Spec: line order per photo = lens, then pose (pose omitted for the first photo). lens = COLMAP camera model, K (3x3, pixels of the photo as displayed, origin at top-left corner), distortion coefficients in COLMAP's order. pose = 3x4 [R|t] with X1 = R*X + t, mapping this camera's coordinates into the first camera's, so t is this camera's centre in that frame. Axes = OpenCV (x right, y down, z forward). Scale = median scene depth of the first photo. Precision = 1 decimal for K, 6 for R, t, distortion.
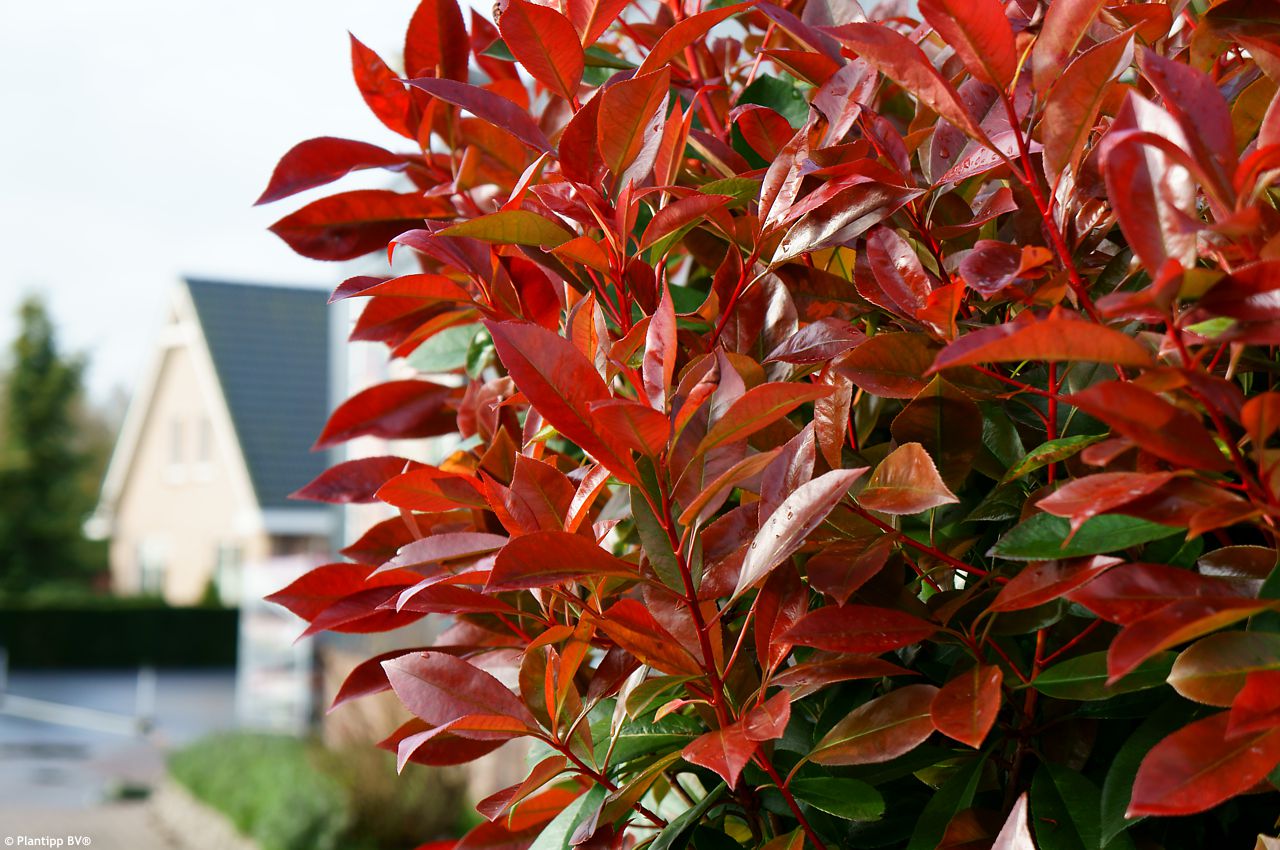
lens RADIAL K [[2862.4, 0, 640.2], [0, 2862.4, 416.8], [0, 0, 1]] dist [0.399705, 0.000000]
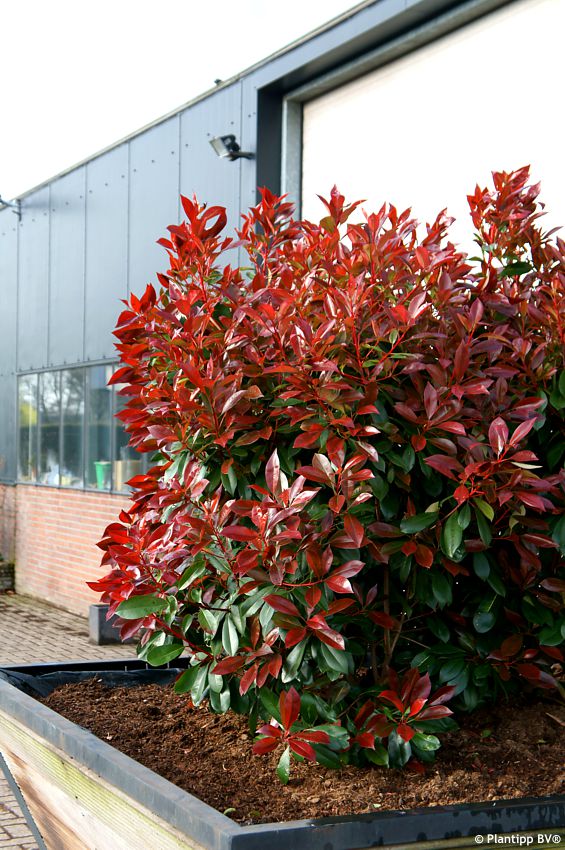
lens RADIAL K [[1435.3, 0, 282.0], [0, 1435.3, 425.3], [0, 0, 1]] dist [-0.011622, 0.000000]
pose [[0.986344, 0.001594, 0.164692, -0.298556], [-0.008816, 0.999031, 0.043131, -0.032718], [-0.164464, -0.043994, 0.985402, -1.662801]]
